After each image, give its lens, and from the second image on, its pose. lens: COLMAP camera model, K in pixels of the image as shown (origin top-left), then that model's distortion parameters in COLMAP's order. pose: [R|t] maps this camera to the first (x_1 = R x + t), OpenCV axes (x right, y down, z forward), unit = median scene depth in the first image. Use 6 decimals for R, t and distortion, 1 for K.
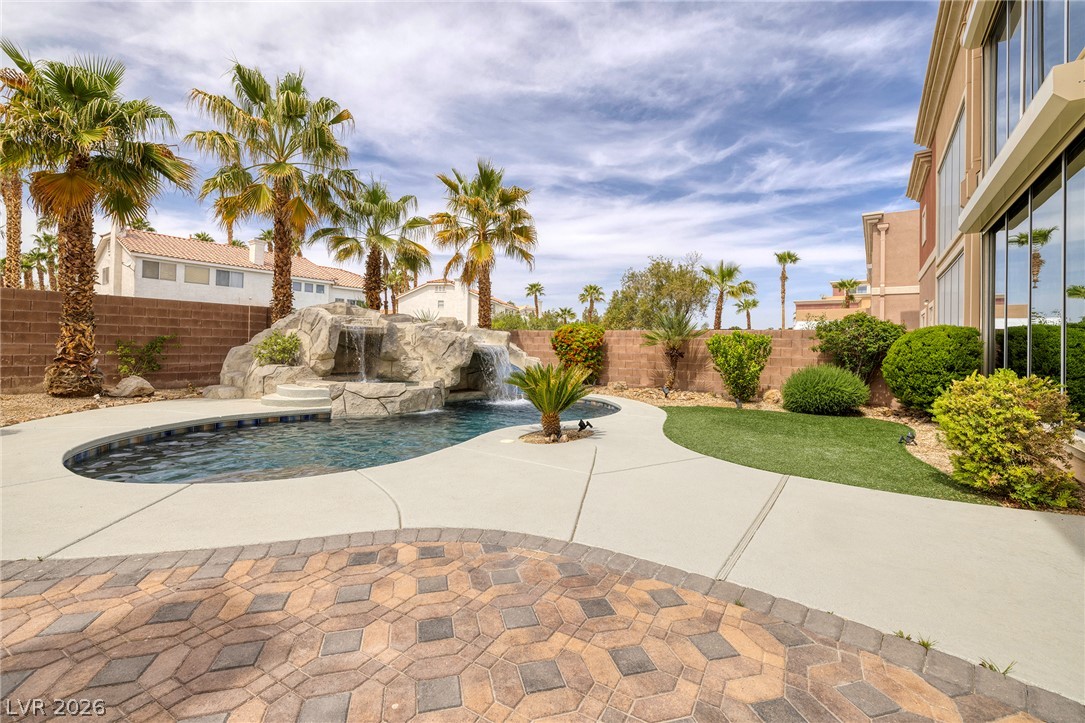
lens RADIAL K [[458.5, 0, 535.3], [0, 458.5, 342.6], [0, 0, 1]] dist [0.000877, 0.000289]
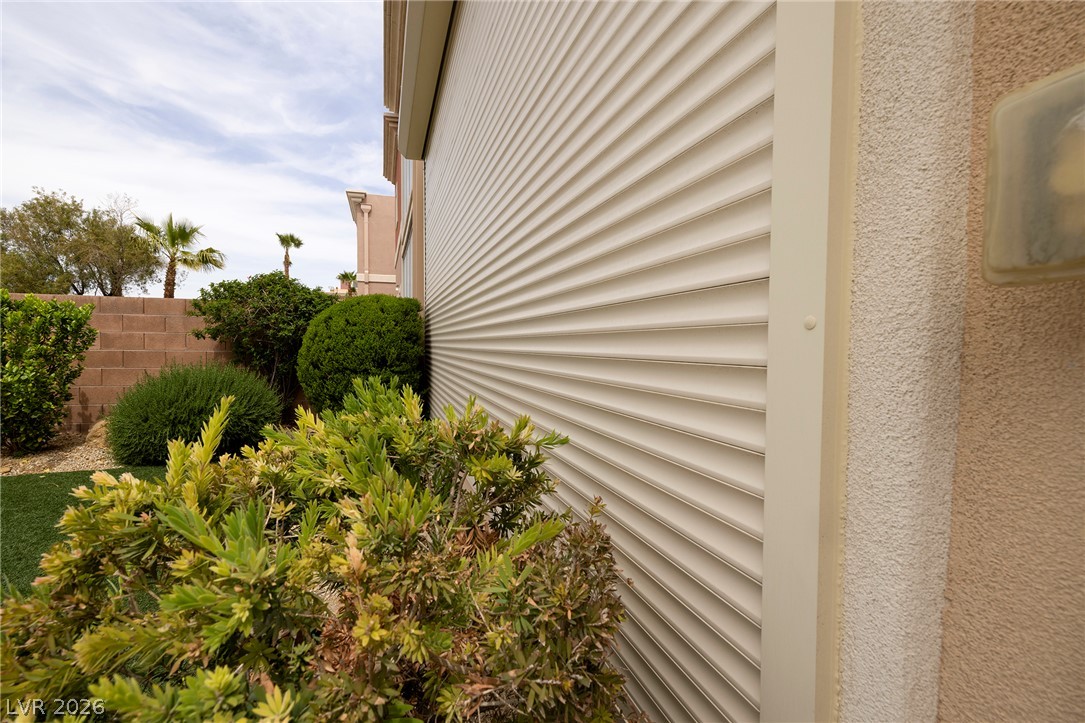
lens RADIAL K [[458.5, 0, 535.3], [0, 458.5, 342.6], [0, 0, 1]] dist [0.000877, 0.000289]
pose [[0.579412, -0.008581, 0.814990, 0.194923], [-0.001248, 0.999934, 0.011415, 0.008542], [-0.815034, -0.007631, 0.579363, 0.178541]]
